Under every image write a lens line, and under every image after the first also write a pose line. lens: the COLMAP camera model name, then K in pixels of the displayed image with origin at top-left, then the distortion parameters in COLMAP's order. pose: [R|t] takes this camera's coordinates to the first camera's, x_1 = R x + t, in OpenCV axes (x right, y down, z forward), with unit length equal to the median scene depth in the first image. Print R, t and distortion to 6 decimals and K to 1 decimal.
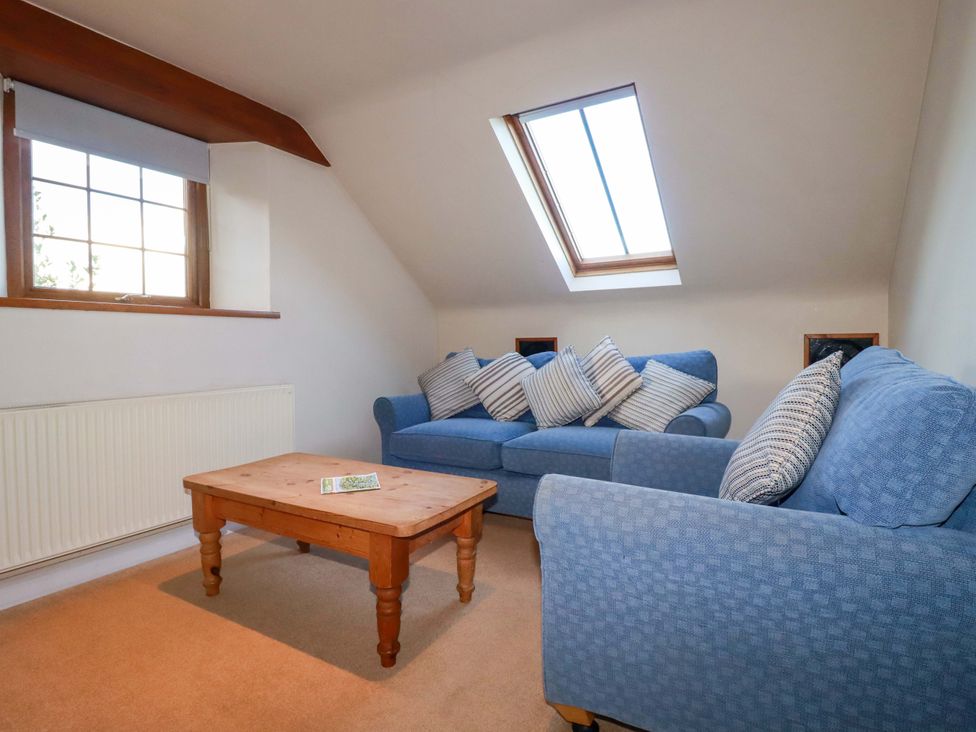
lens RADIAL K [[510.3, 0, 488.0], [0, 510.3, 366.0], [0, 0, 1]] dist [0.000203, -0.014453]
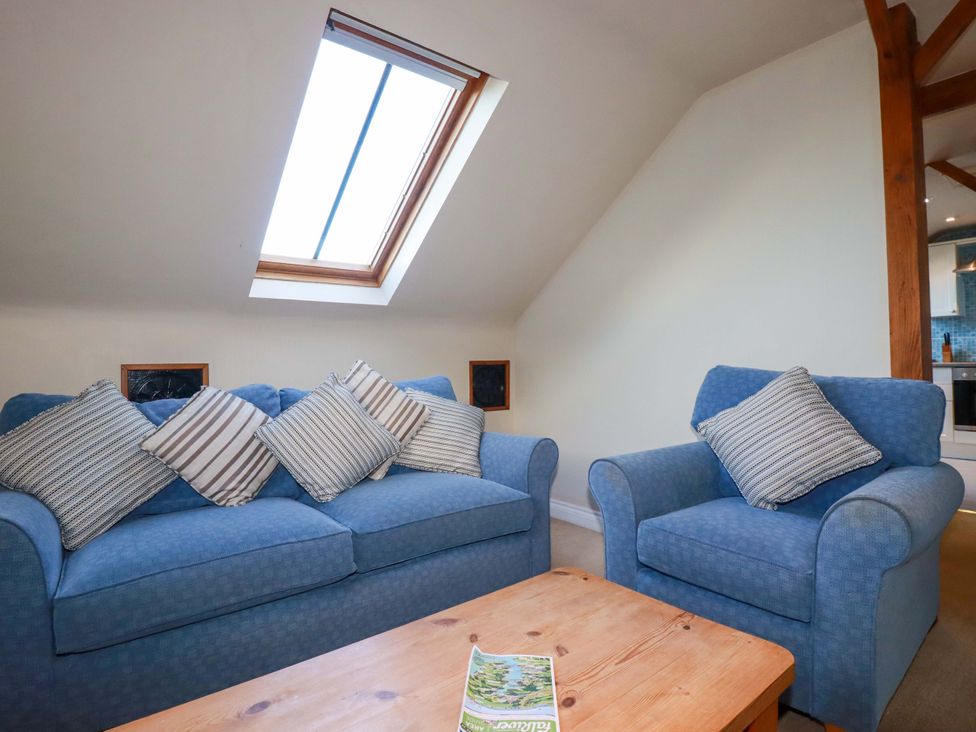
lens RADIAL K [[510.3, 0, 488.0], [0, 510.3, 366.0], [0, 0, 1]] dist [0.000203, -0.014453]
pose [[0.376710, -0.003050, 0.926326, -0.384895], [0.060047, 0.997972, -0.021133, -0.020089], [-0.924383, 0.063584, 0.376129, 0.482392]]
